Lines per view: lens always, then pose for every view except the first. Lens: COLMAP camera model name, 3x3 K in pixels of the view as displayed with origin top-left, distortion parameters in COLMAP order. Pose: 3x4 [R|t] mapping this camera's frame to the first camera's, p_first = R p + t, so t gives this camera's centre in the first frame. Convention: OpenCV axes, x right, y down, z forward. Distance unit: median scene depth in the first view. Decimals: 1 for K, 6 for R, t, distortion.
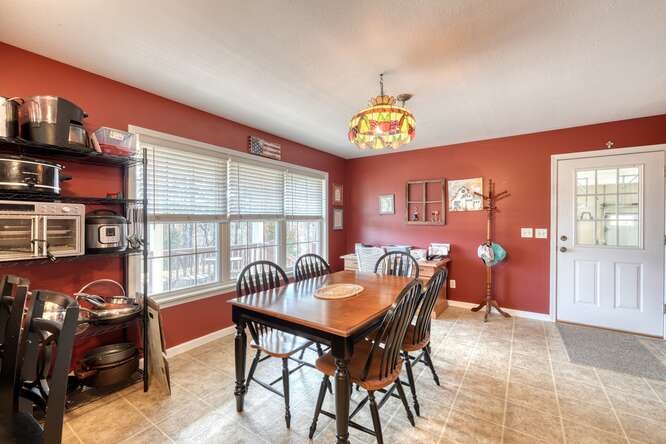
lens RADIAL K [[282.6, 0, 334.0], [0, 282.6, 221.2], [0, 0, 1]] dist [-0.003523, 0.001101]
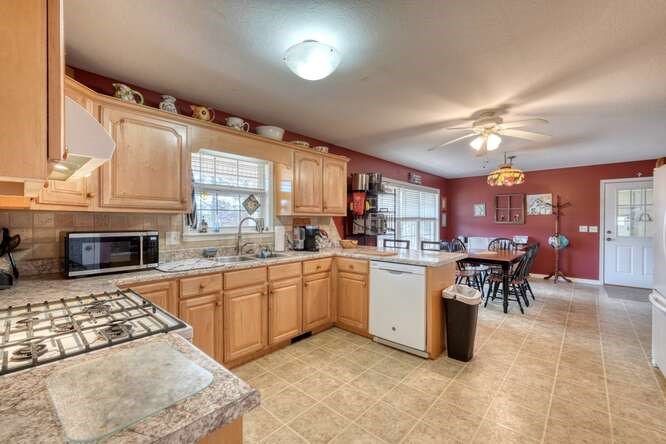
lens RADIAL K [[282.6, 0, 334.0], [0, 282.6, 221.2], [0, 0, 1]] dist [-0.003523, 0.001101]
pose [[0.990522, 0.002885, -0.137323, -0.483903], [-0.003185, 0.999993, -0.001970, 0.006052], [0.137316, 0.002389, 0.990524, -0.757956]]
